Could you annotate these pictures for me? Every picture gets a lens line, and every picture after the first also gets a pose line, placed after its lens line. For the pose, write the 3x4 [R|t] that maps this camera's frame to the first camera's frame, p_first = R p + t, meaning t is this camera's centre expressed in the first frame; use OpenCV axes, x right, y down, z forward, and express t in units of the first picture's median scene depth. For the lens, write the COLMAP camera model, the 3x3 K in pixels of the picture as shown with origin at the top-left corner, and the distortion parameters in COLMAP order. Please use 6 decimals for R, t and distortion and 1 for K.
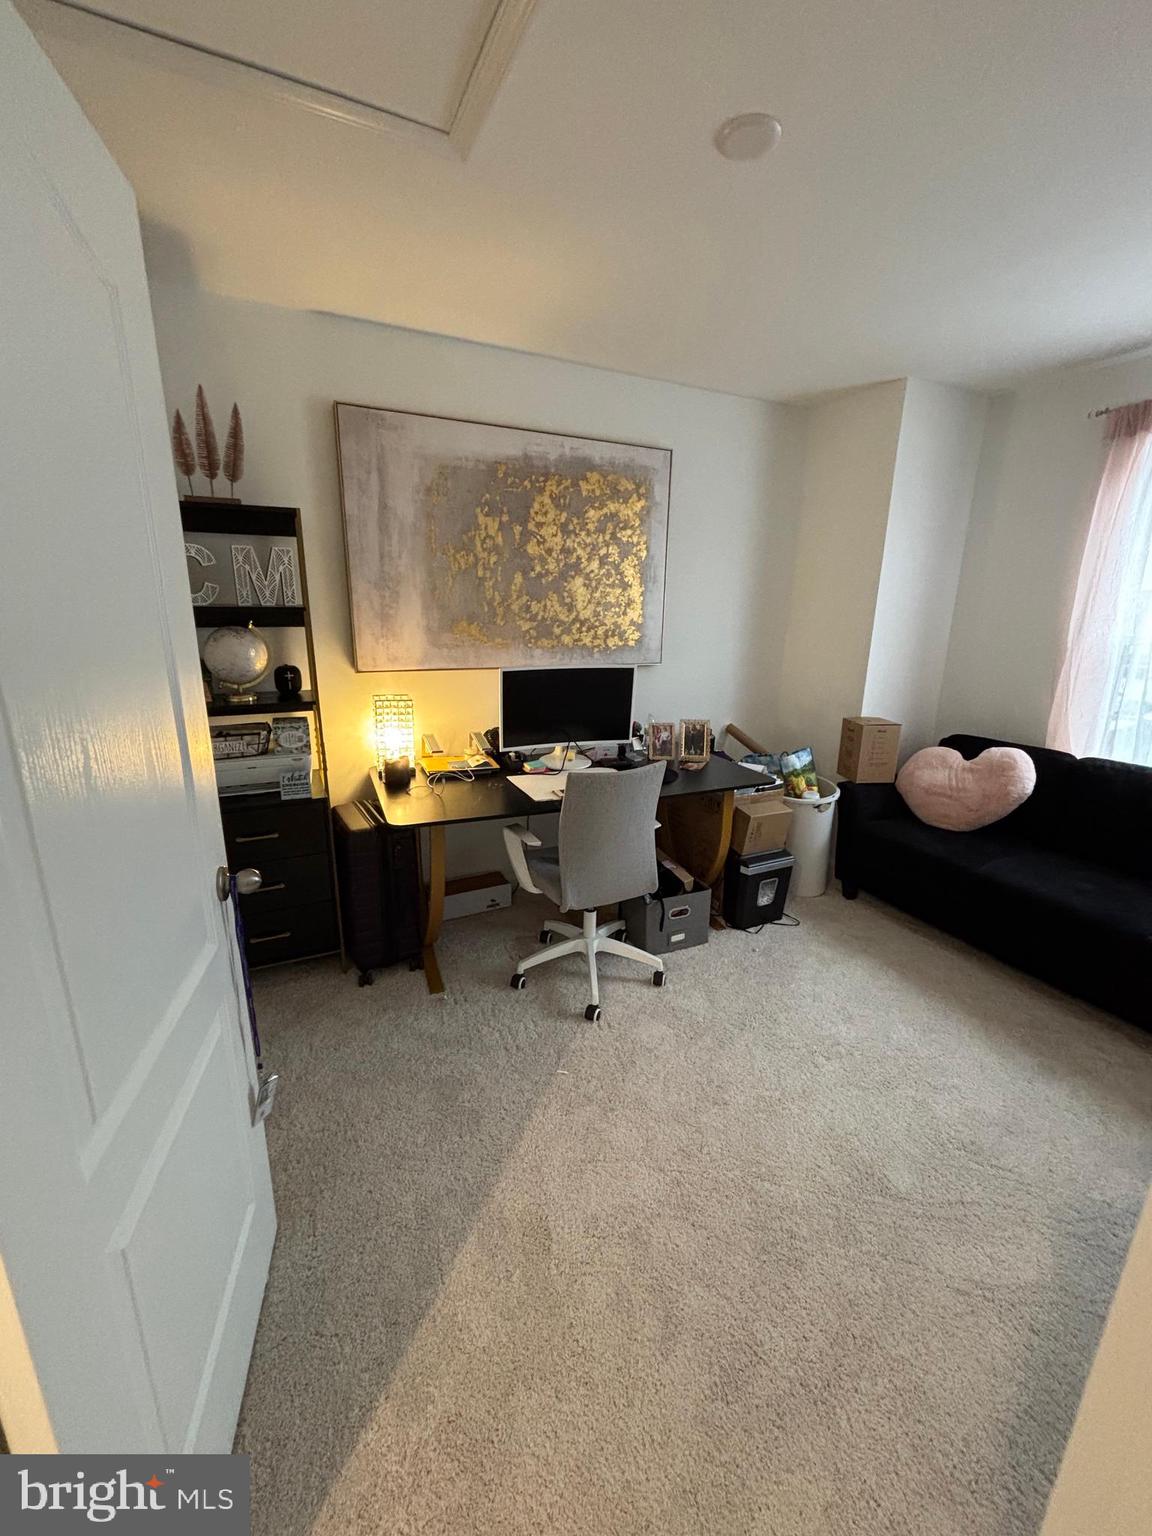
lens RADIAL K [[620.0, 0, 576.0], [0, 620.0, 768.0], [0, 0, 1]] dist [0.008402, -0.003881]
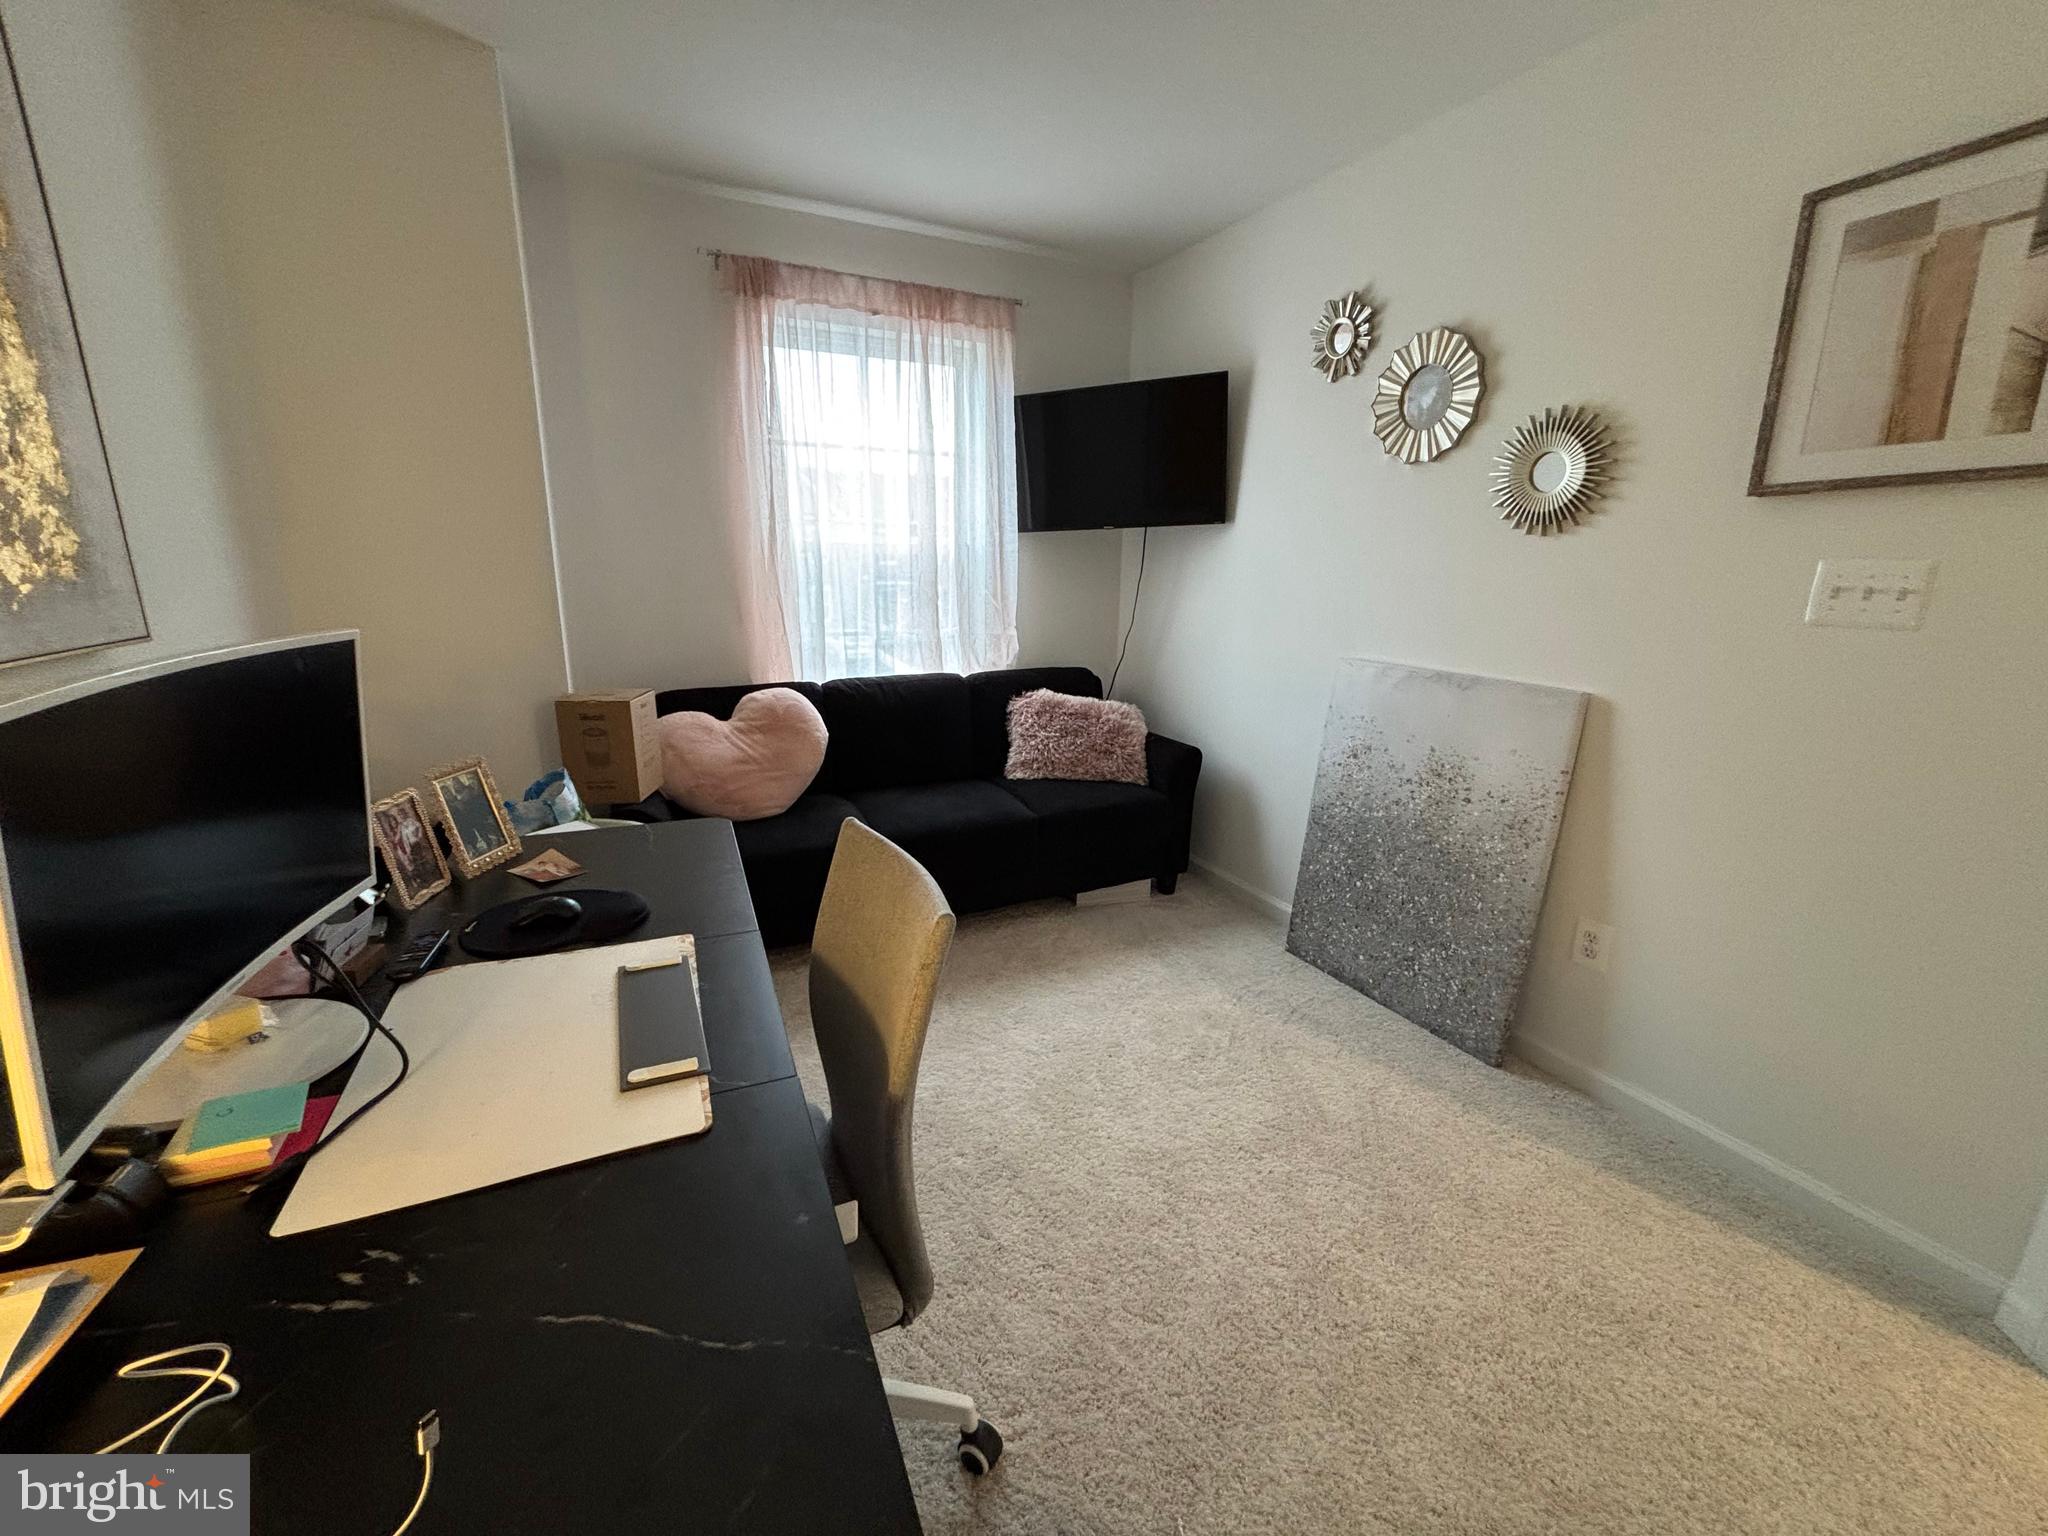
lens RADIAL K [[826.7, 0, 1022.2], [0, 826.7, 761.4], [0, 0, 1]] dist [0.008402, -0.003881]
pose [[0.012703, -0.254593, 0.966965, -0.306243], [0.241550, 0.939184, 0.244106, -0.125852], [-0.970305, 0.230469, 0.073427, 0.670132]]
